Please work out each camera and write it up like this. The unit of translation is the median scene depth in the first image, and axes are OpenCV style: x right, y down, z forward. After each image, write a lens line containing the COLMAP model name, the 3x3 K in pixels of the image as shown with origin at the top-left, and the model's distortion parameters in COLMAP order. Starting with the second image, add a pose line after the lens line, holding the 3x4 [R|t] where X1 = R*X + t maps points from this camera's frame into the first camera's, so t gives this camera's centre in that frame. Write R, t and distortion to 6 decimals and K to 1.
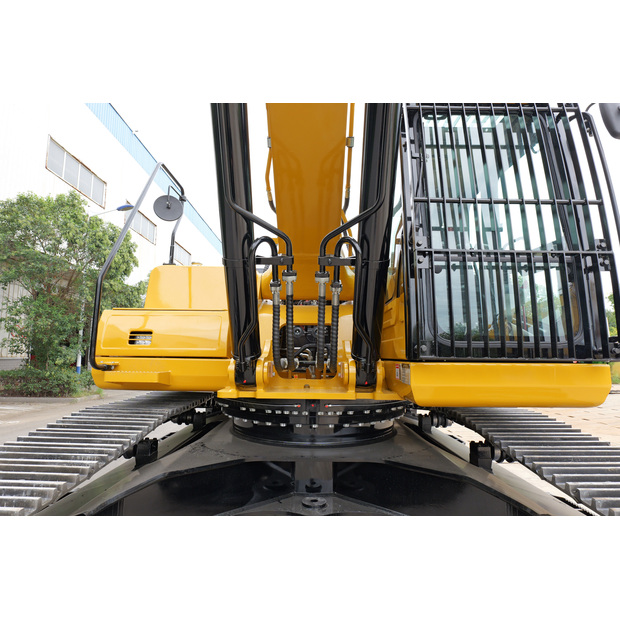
lens RADIAL K [[352.9, 0, 311.5], [0, 352.9, 310.5], [0, 0, 1]] dist [0.000711, -0.000032]
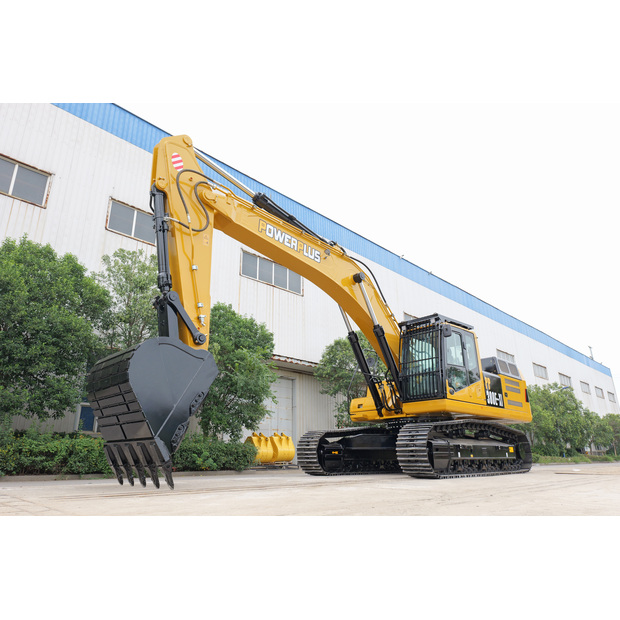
lens RADIAL K [[442.0, 0, 311.9], [0, 442.0, 311.9], [0, 0, 1]] dist [-0.010220, -0.000626]
pose [[0.702282, -0.245283, -0.668308, 0.553164], [0.105613, 0.964278, -0.242928, 0.045691], [0.704021, 0.100022, 0.703100, -0.589792]]
